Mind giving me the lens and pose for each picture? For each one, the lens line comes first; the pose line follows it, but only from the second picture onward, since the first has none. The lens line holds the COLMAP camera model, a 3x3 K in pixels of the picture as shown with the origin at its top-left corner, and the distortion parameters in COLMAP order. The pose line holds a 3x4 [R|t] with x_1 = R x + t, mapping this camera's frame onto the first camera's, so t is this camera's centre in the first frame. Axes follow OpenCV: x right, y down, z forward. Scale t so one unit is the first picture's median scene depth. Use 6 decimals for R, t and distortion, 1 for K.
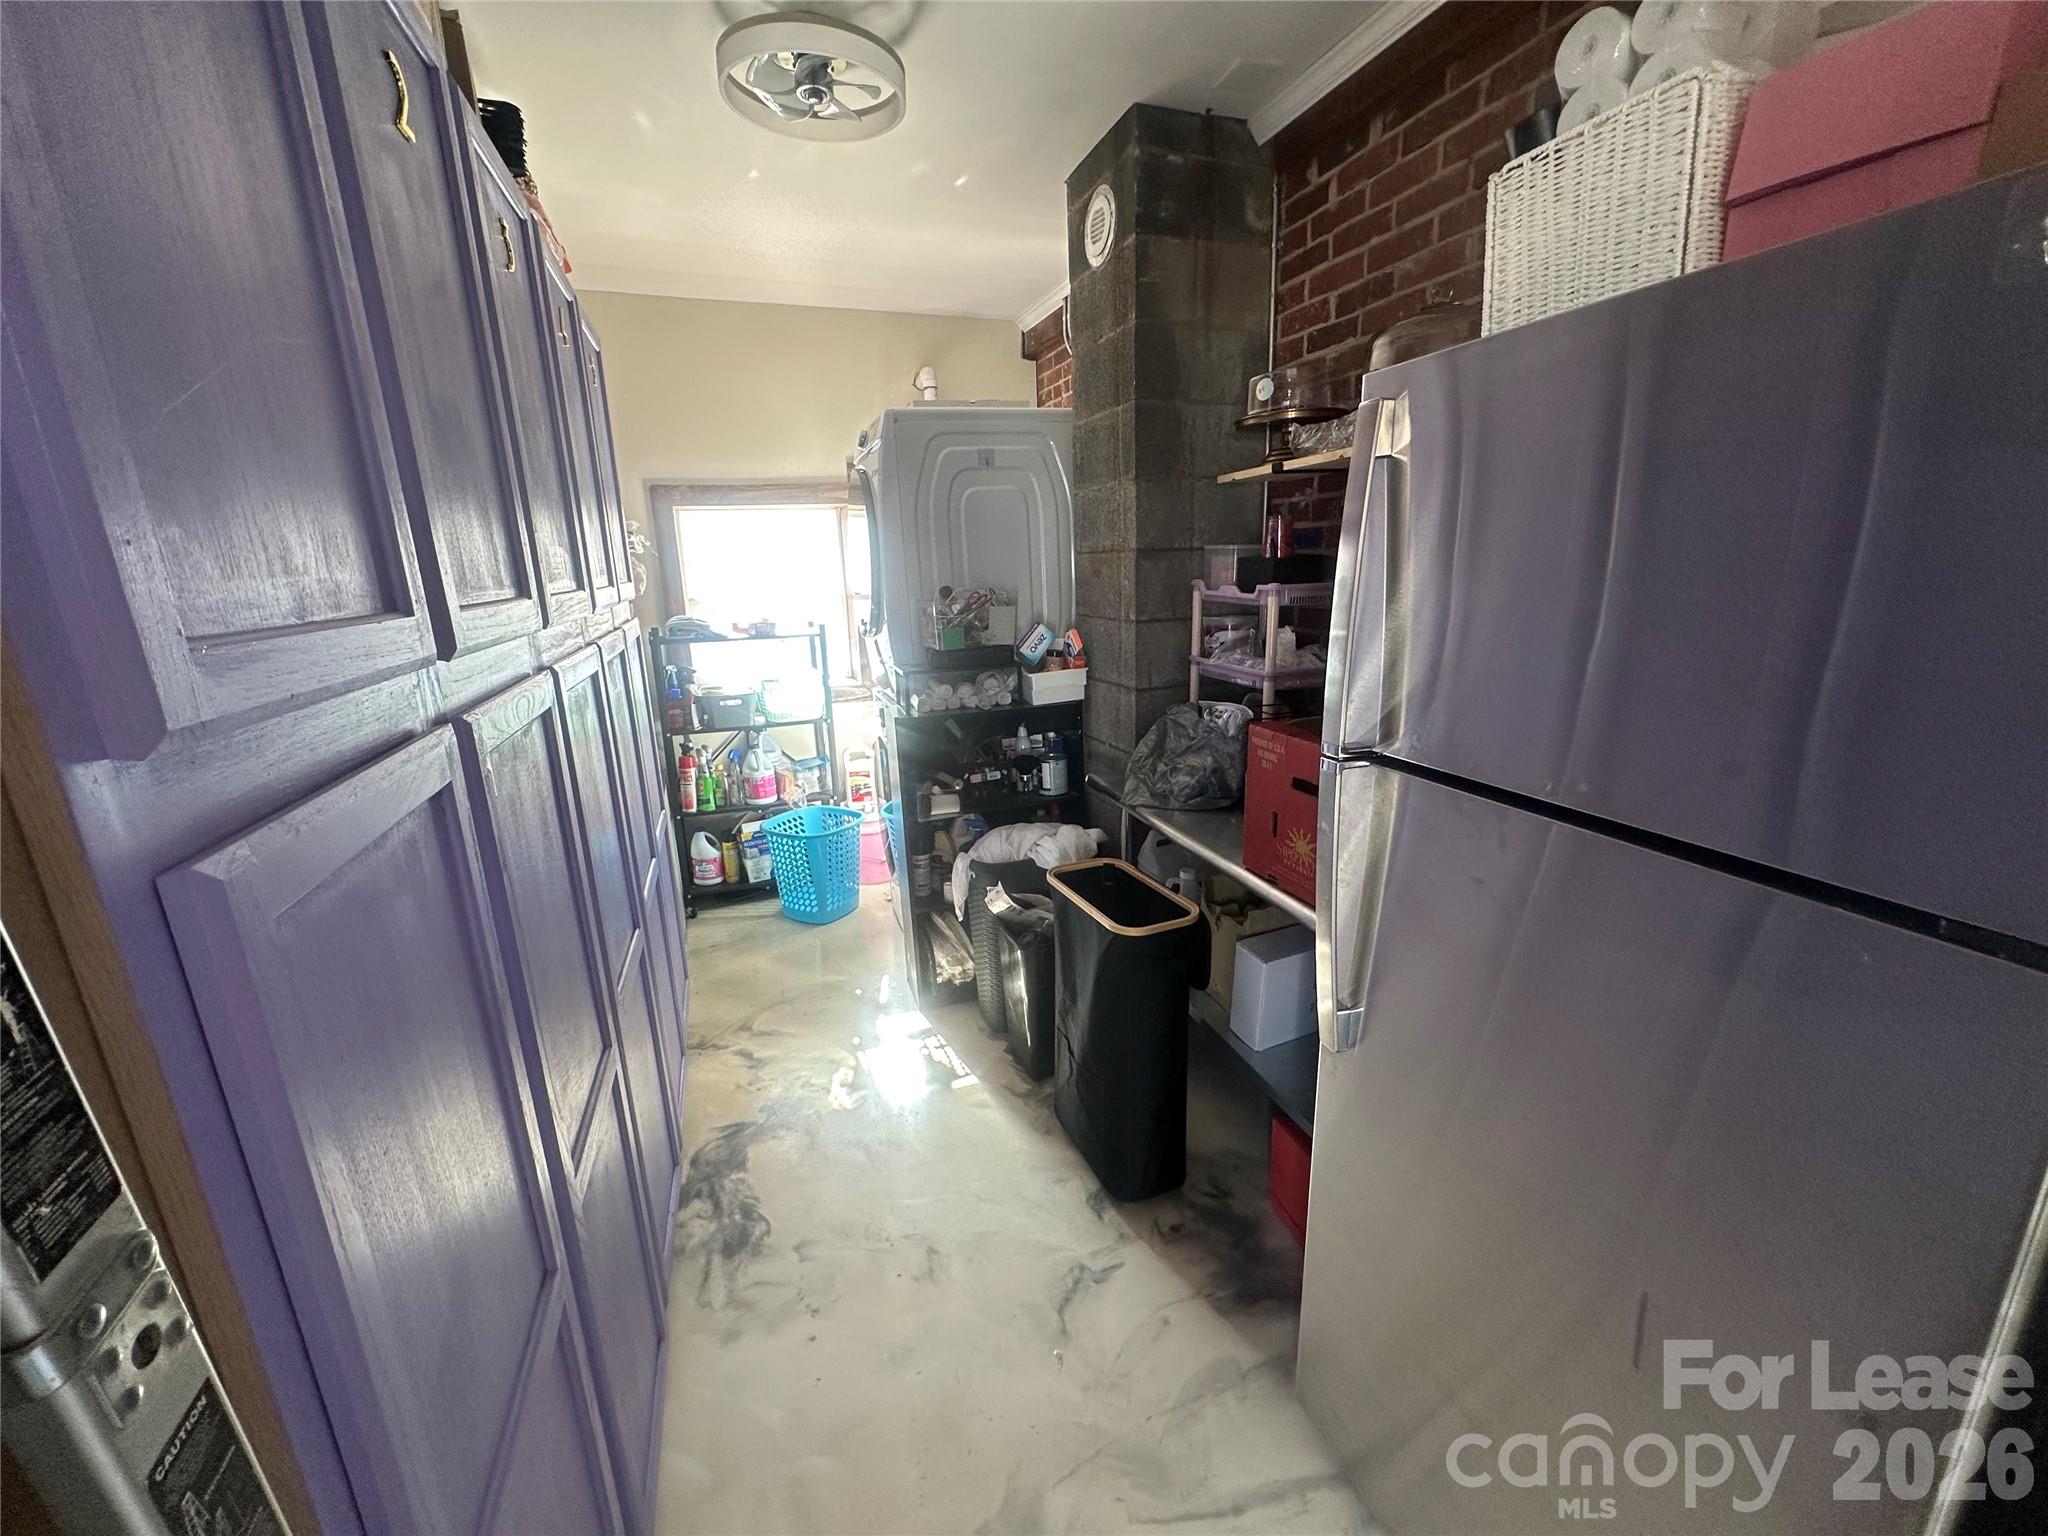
lens RADIAL K [[817.4, 0, 1025.6], [0, 817.4, 766.5], [0, 0, 1]] dist [-0.005826, 0.001589]
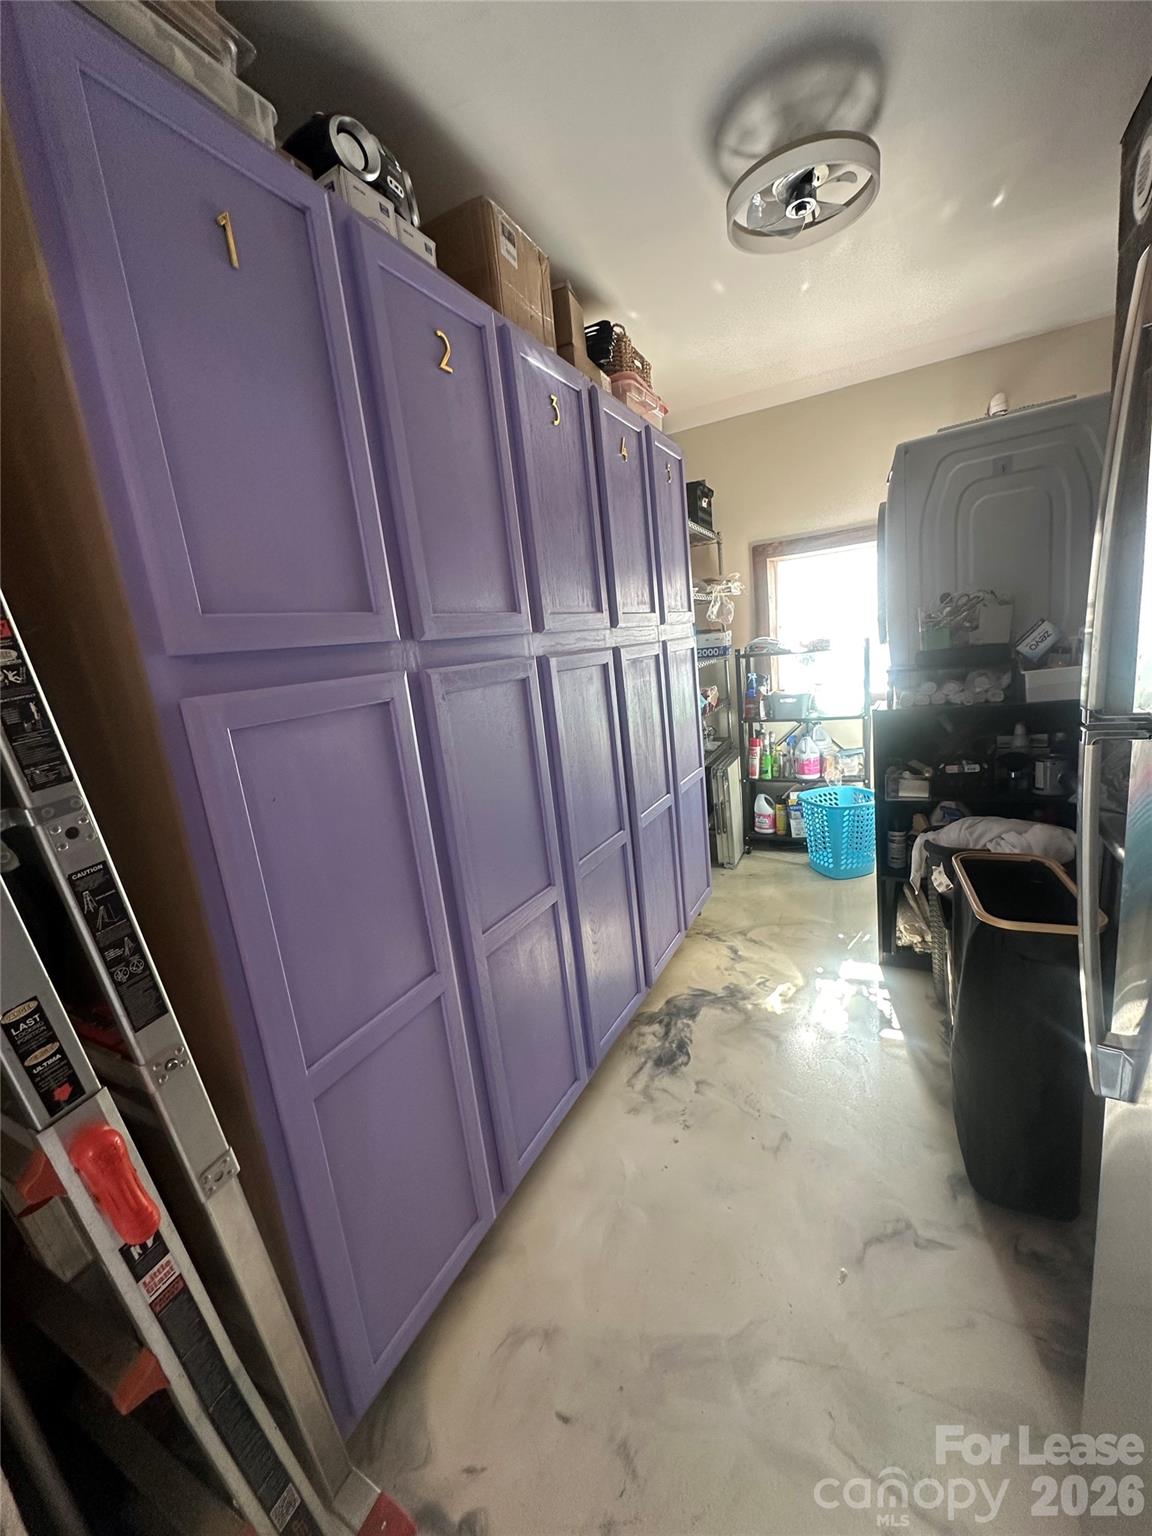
lens RADIAL K [[613.0, 0, 577.1], [0, 613.0, 767.4], [0, 0, 1]] dist [-0.005826, 0.001589]
pose [[0.673295, 0.097546, -0.732911, 0.194070], [-0.092426, 0.994588, 0.047465, 0.019394], [0.733574, 0.035782, 0.678667, 0.085560]]
